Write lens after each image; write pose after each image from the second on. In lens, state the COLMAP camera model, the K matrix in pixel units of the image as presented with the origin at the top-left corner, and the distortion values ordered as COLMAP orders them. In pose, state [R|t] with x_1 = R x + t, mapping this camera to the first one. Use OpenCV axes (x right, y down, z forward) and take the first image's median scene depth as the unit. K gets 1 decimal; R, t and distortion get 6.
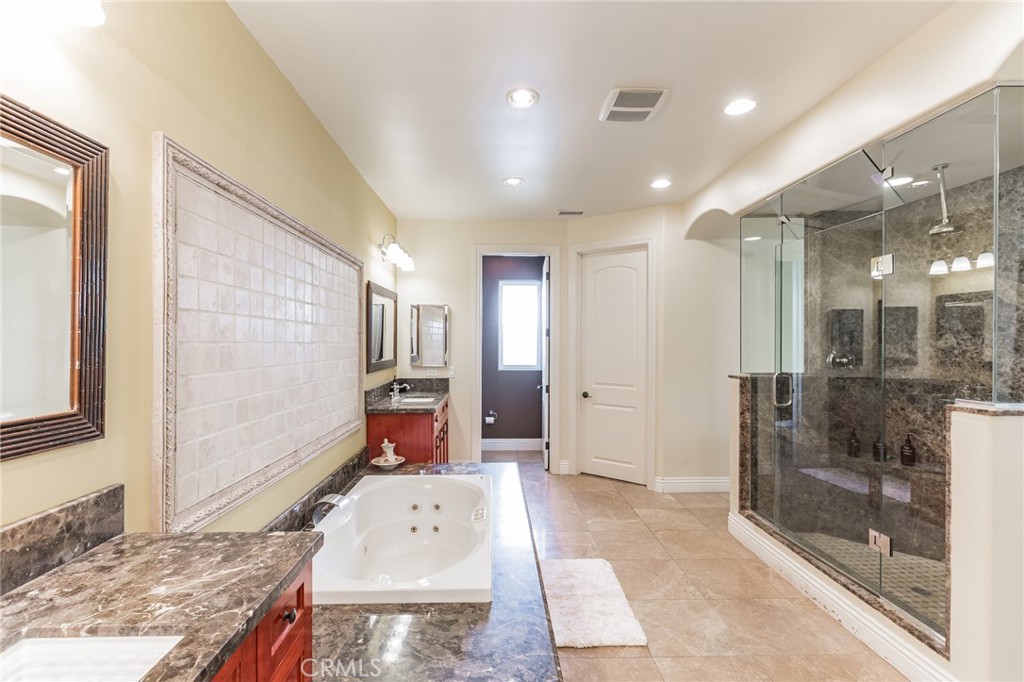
lens RADIAL K [[453.9, 0, 511.3], [0, 453.9, 341.3], [0, 0, 1]] dist [0.000938, -0.000363]
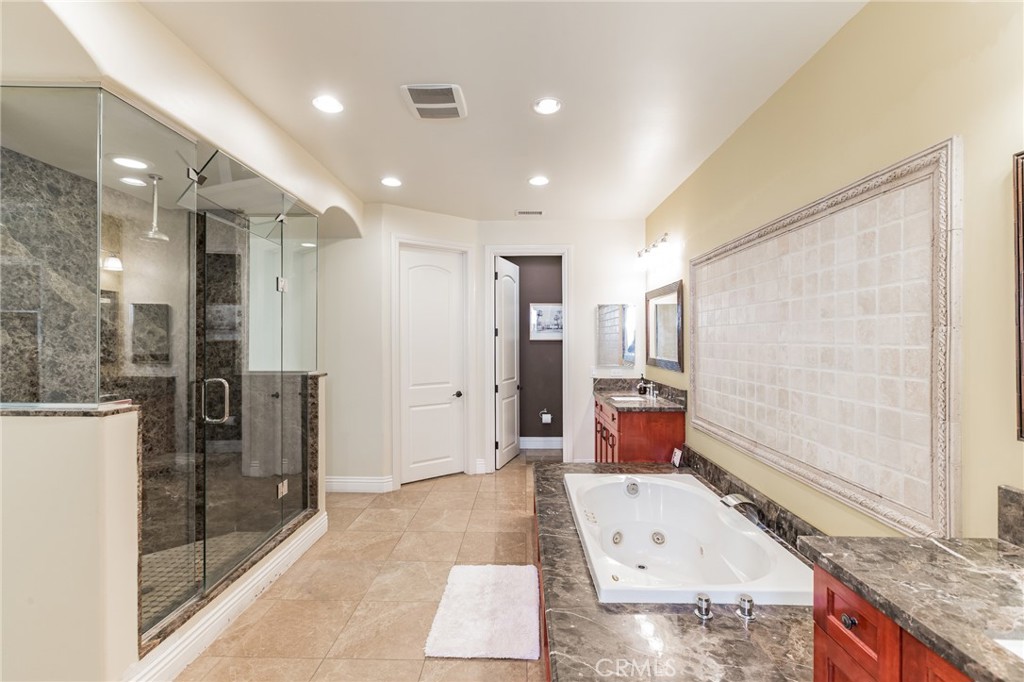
lens RADIAL K [[453.9, 0, 511.3], [0, 453.9, 341.1], [0, 0, 1]] dist [0.000938, -0.000363]
pose [[-0.998272, -0.001370, 0.058740, 0.042762], [-0.001469, 0.999998, -0.001651, 0.003034], [-0.058738, -0.001734, -0.998272, 1.919377]]
